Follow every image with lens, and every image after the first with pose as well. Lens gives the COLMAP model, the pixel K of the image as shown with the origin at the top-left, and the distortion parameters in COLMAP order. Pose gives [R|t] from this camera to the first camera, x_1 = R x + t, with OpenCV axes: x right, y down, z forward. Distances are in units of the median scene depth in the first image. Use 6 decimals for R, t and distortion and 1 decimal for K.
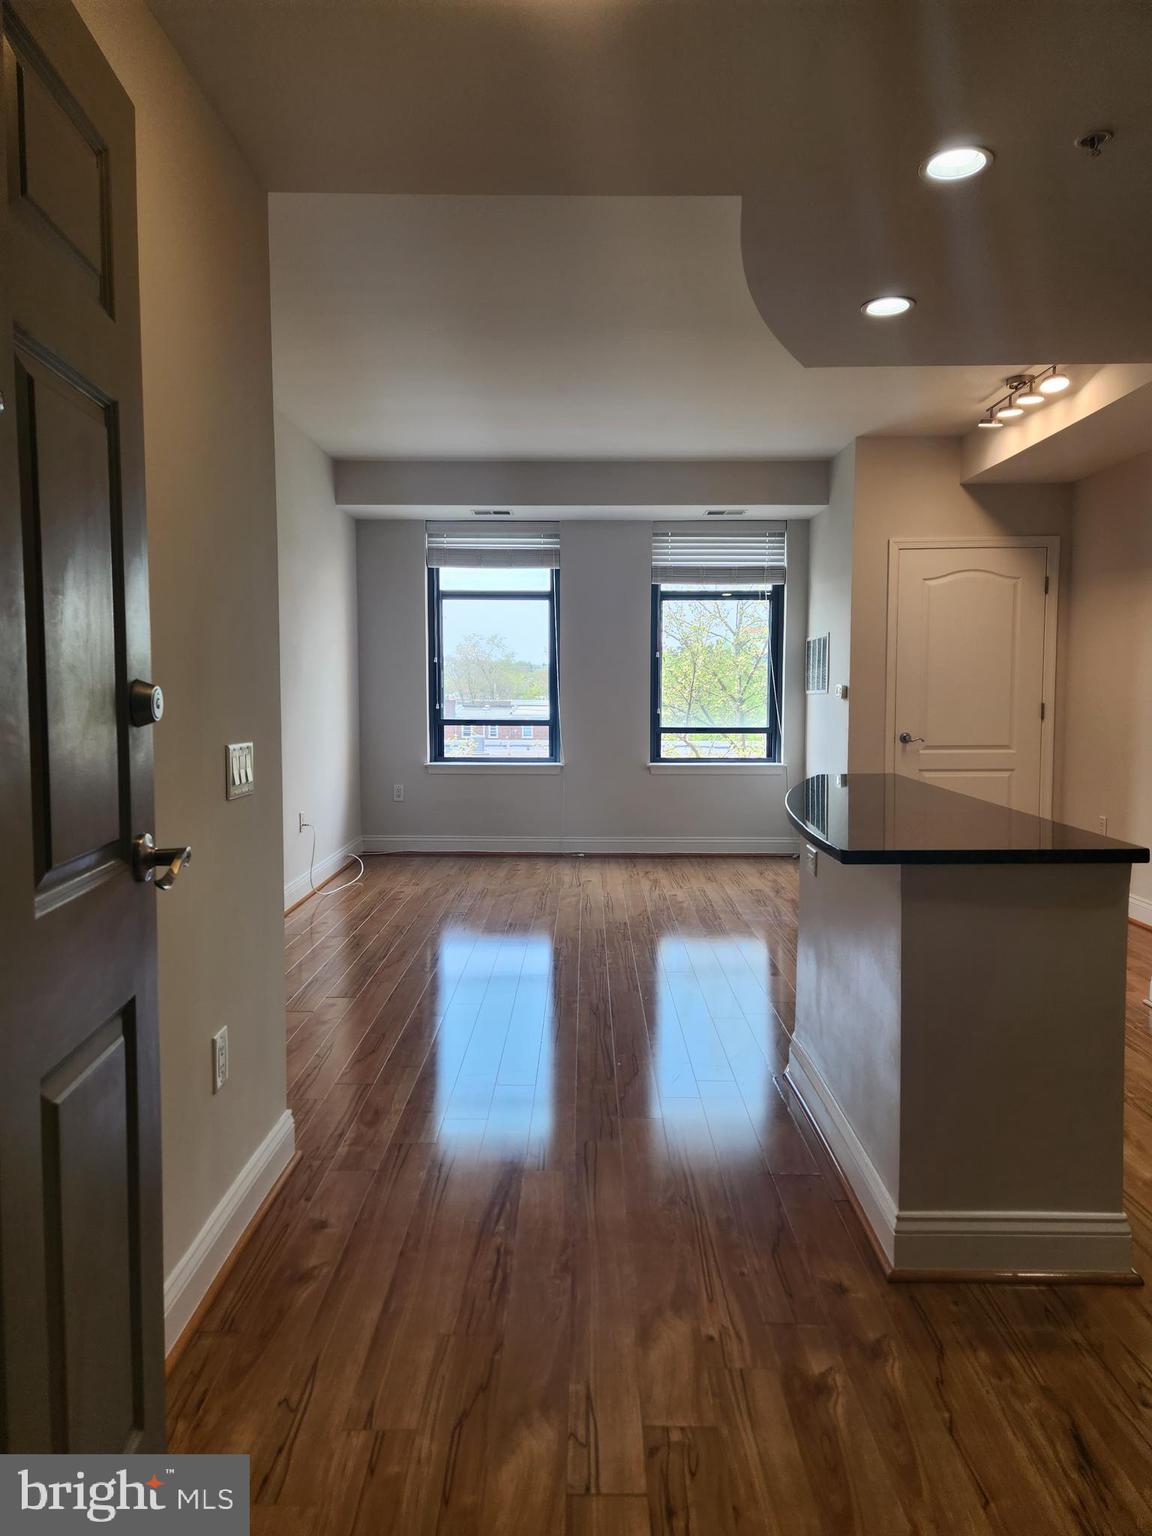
lens RADIAL K [[1023.9, 0, 576.4], [0, 1023.9, 753.9], [0, 0, 1]] dist [0.082406, -0.069663]
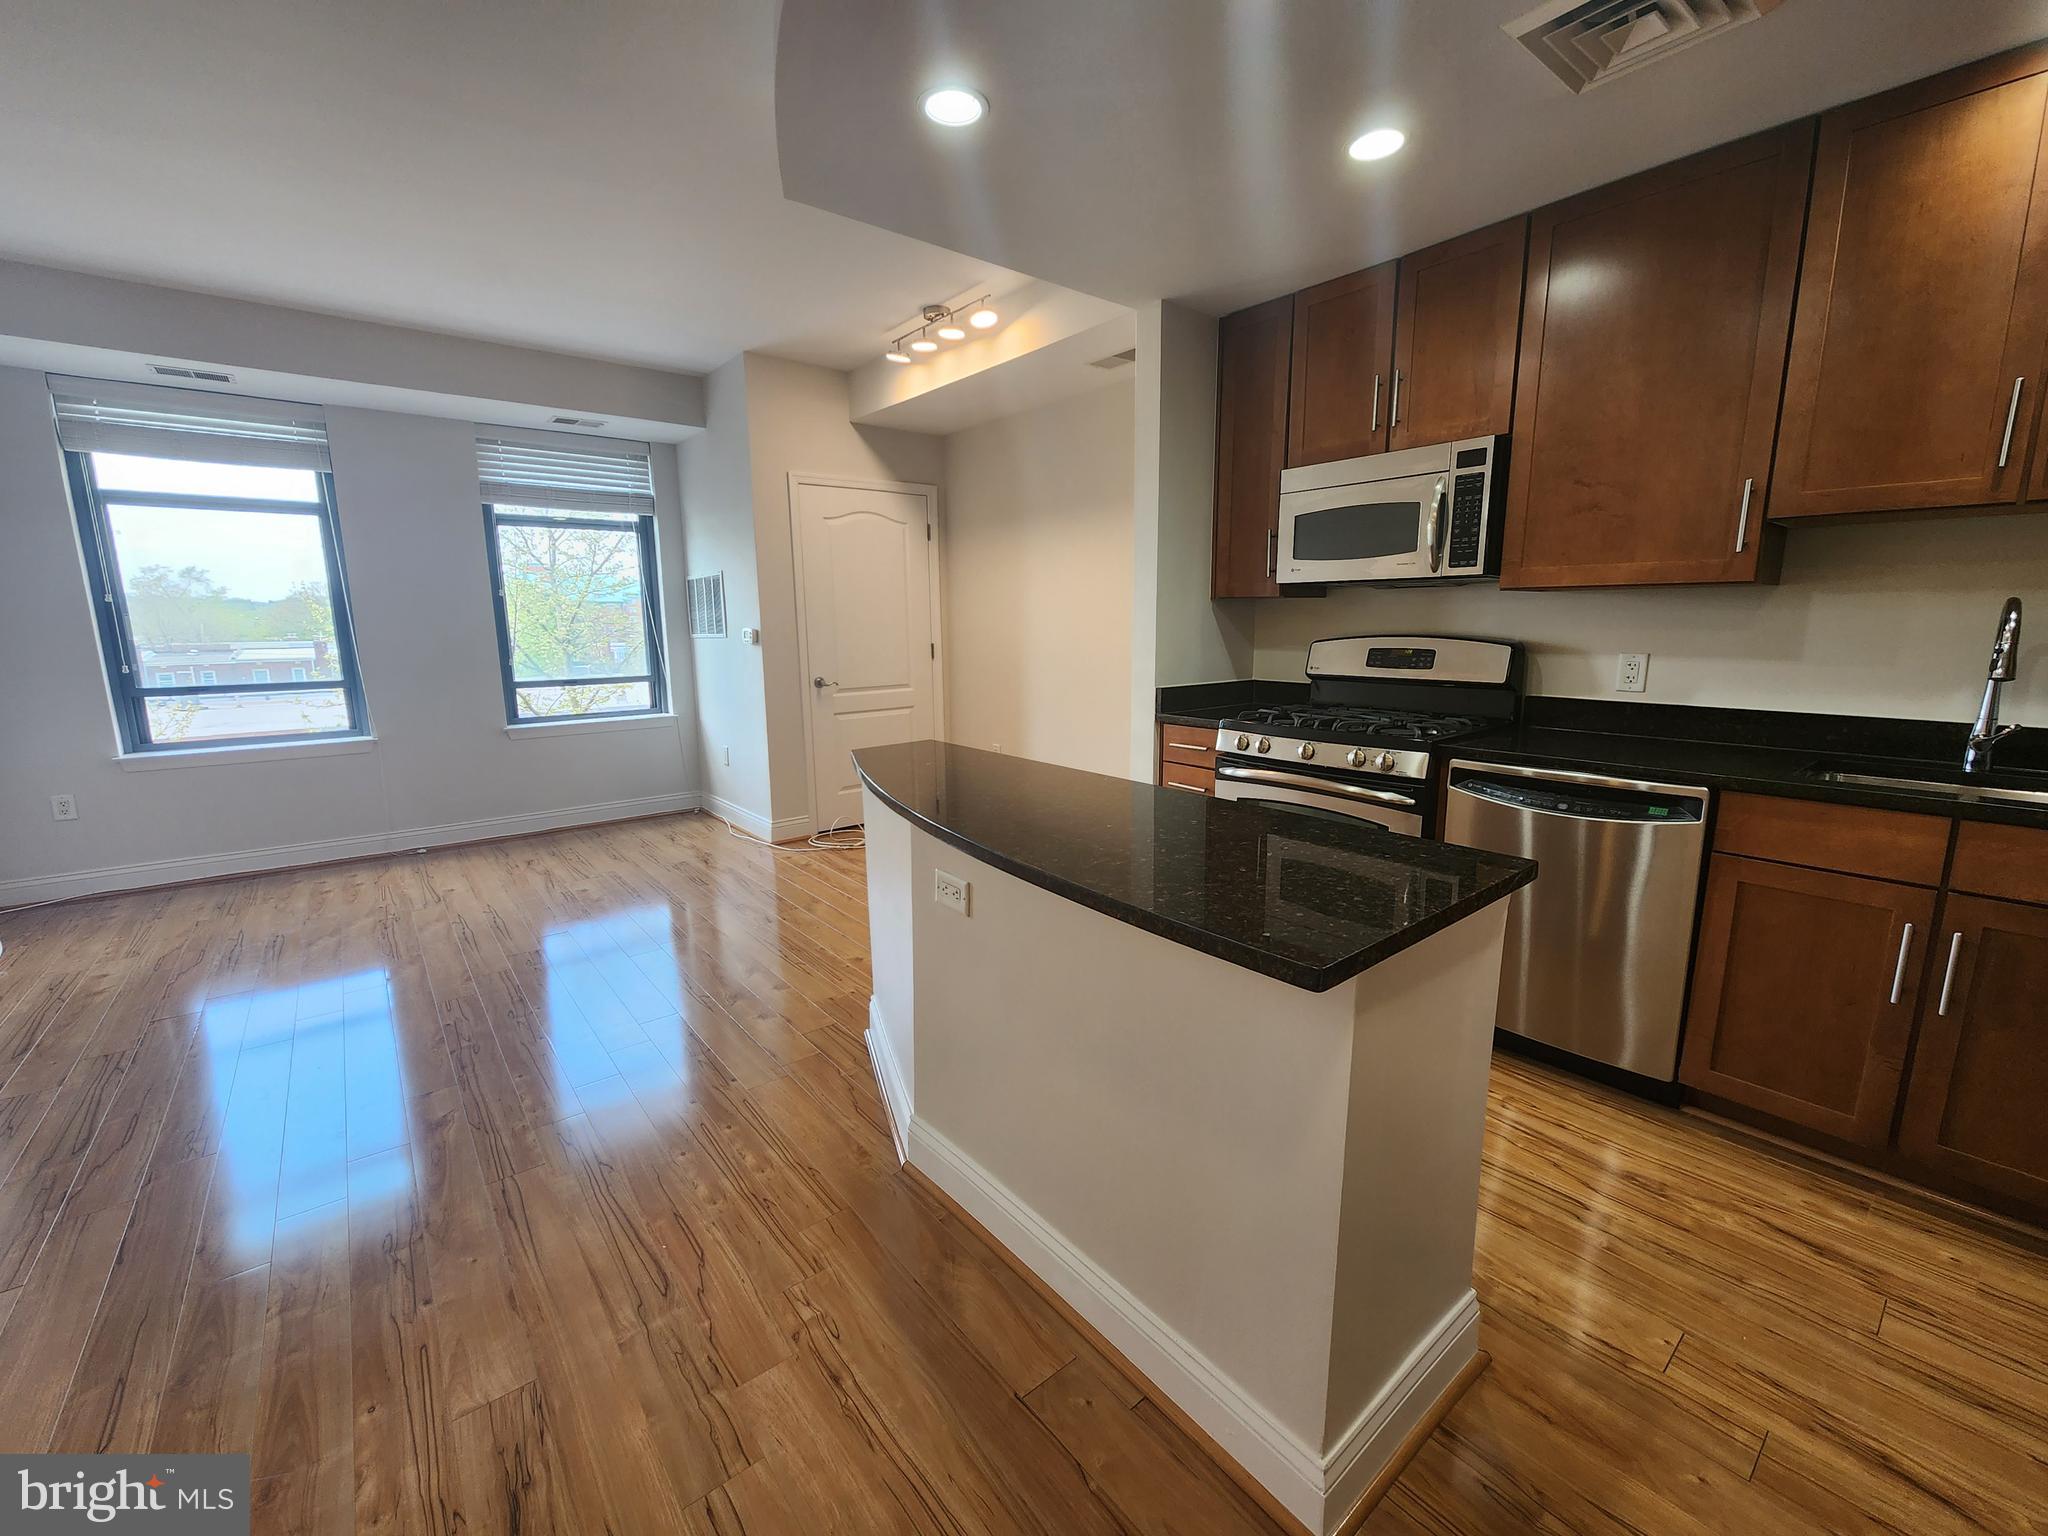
lens RADIAL K [[836.1, 0, 1016.5], [0, 836.1, 765.8], [0, 0, 1]] dist [-0.001018, -0.000055]
pose [[0.772249, -0.119133, 0.624051, -0.035655], [0.052542, 0.990873, 0.124140, -0.021870], [-0.633144, -0.063078, 0.771459, 0.221570]]
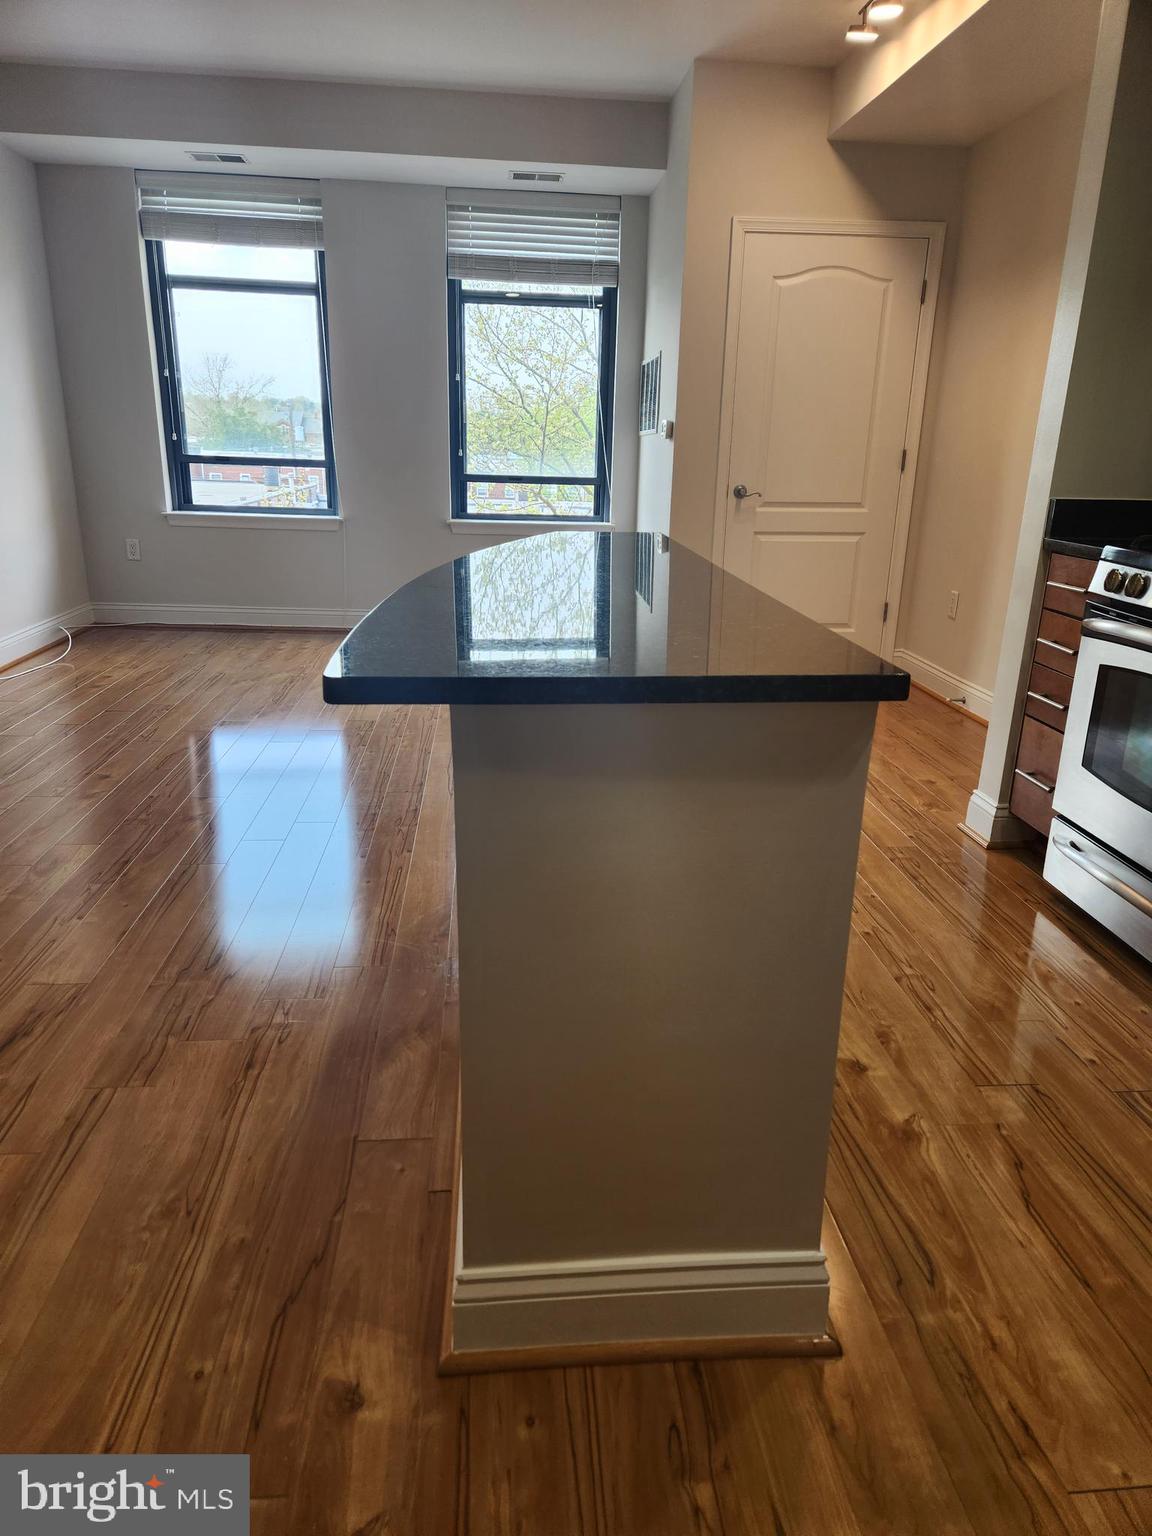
lens RADIAL K [[1023.2, 0, 585.5], [0, 1023.2, 771.6], [0, 0, 1]] dist [0.081524, -0.073270]
pose [[0.994882, -0.005272, 0.100902, 0.096034], [-0.019224, 0.970519, 0.240258, 0.004966], [-0.099194, -0.240968, 0.965451, 0.145102]]
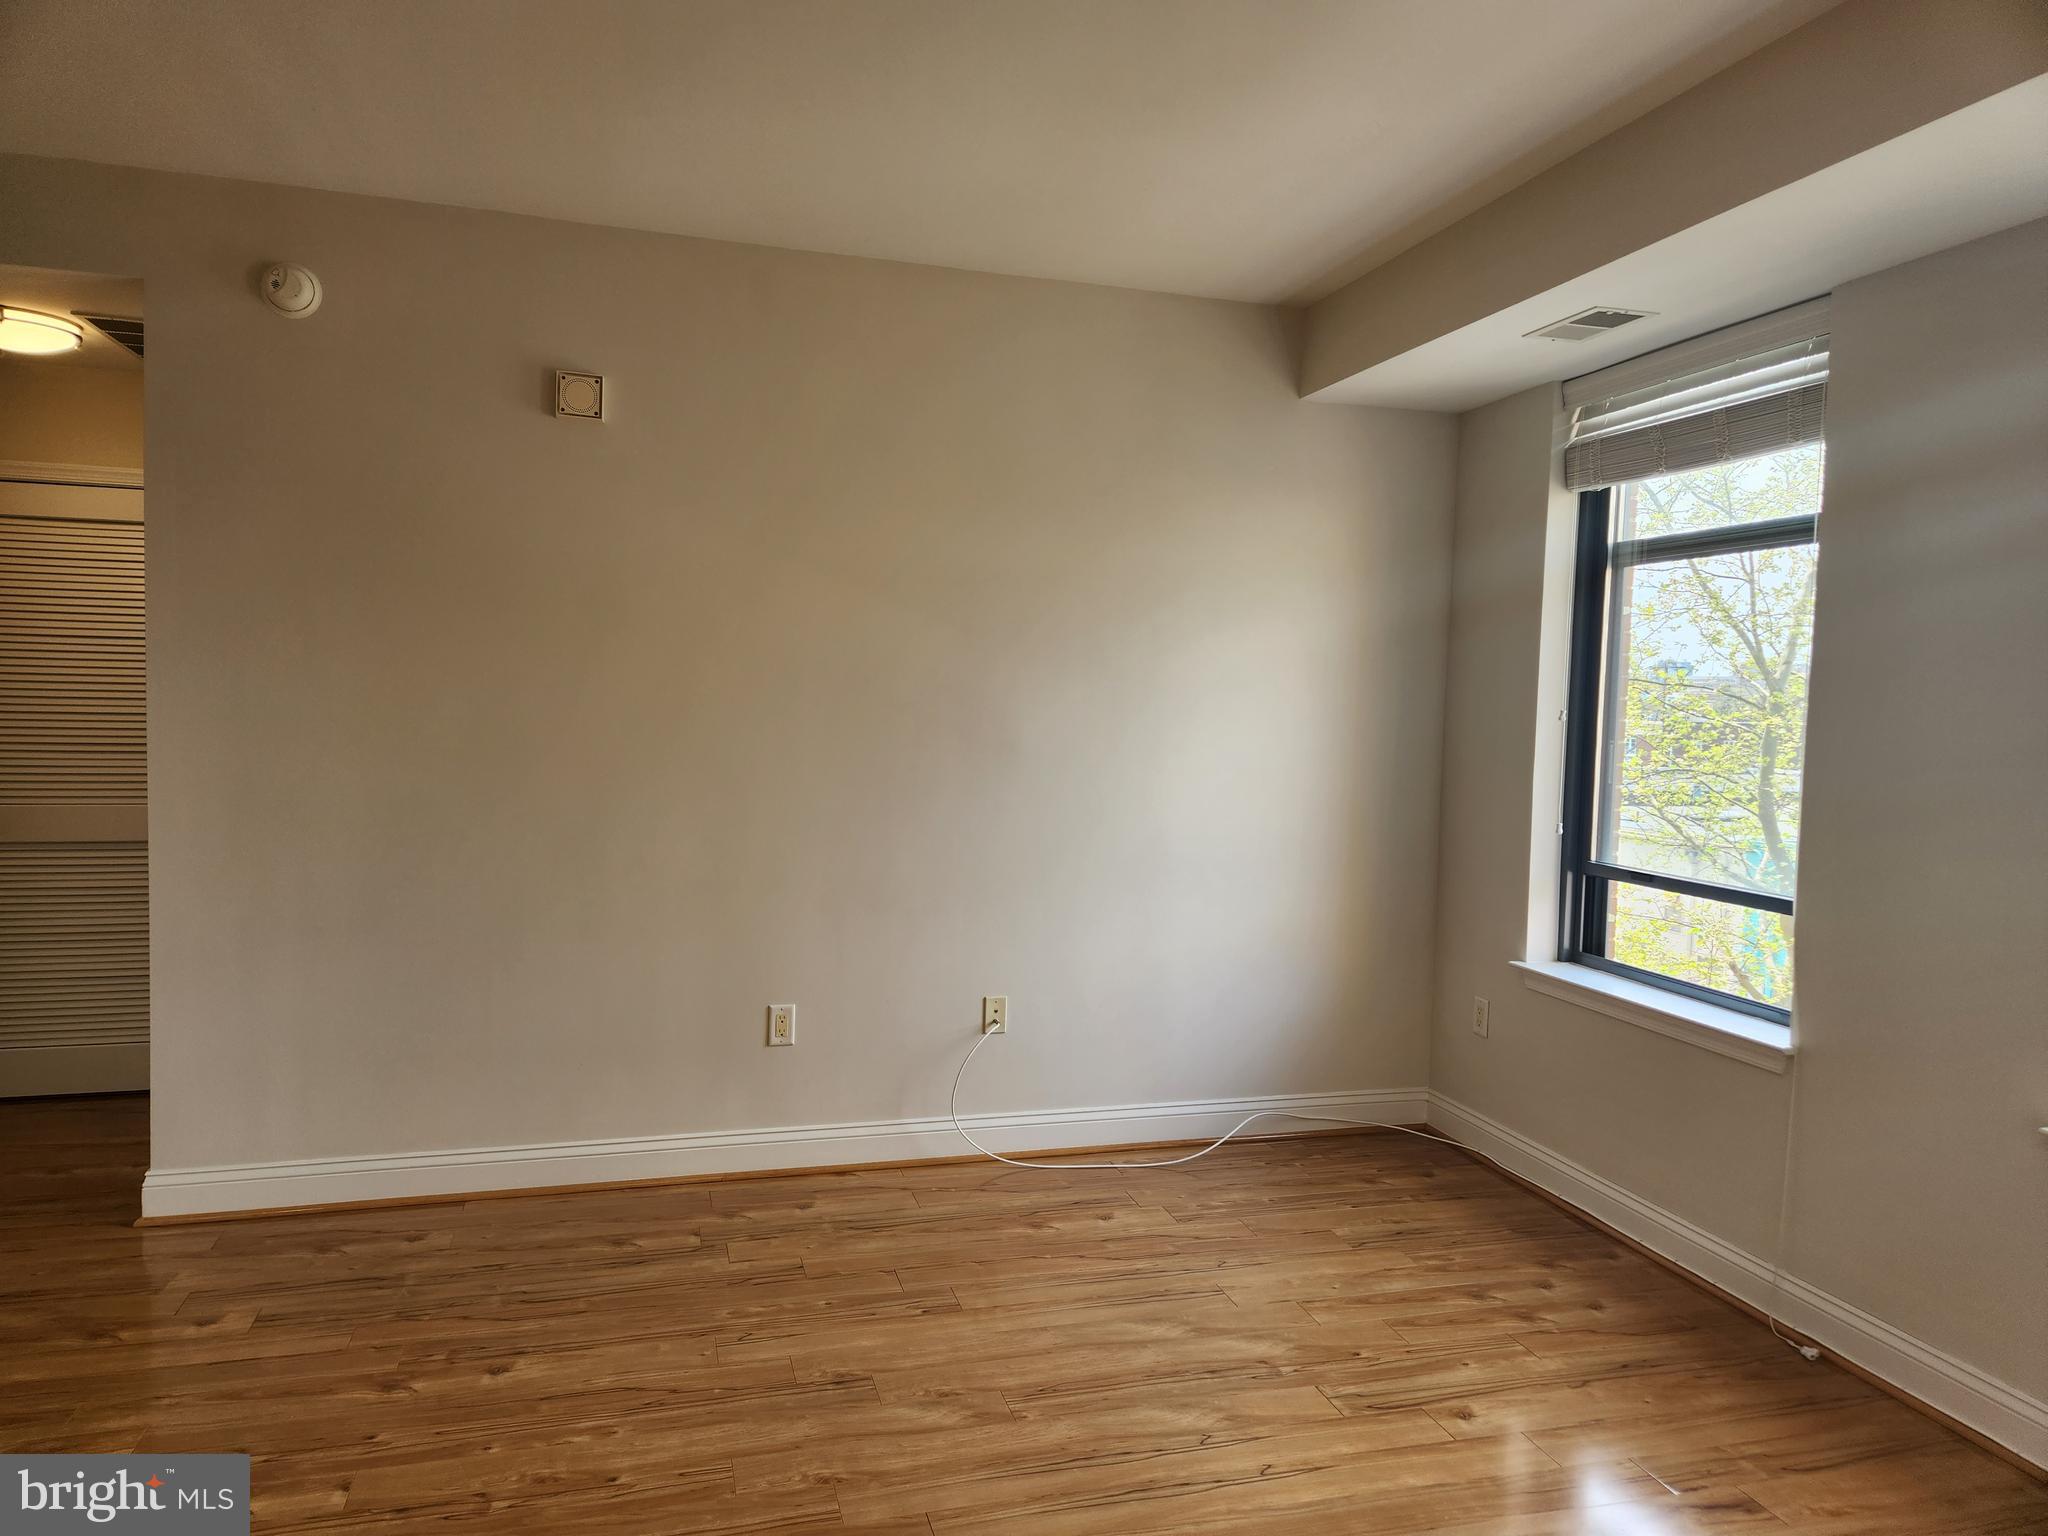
lens RADIAL K [[1364.2, 0, 1026.9], [0, 1364.2, 796.4], [0, 0, 1]] dist [0.081524, -0.073270]
pose [[0.280834, 0.077901, -0.956590, 0.334320], [-0.088299, 0.994570, 0.055071, -0.072395], [0.955686, 0.069001, 0.286188, 0.647535]]
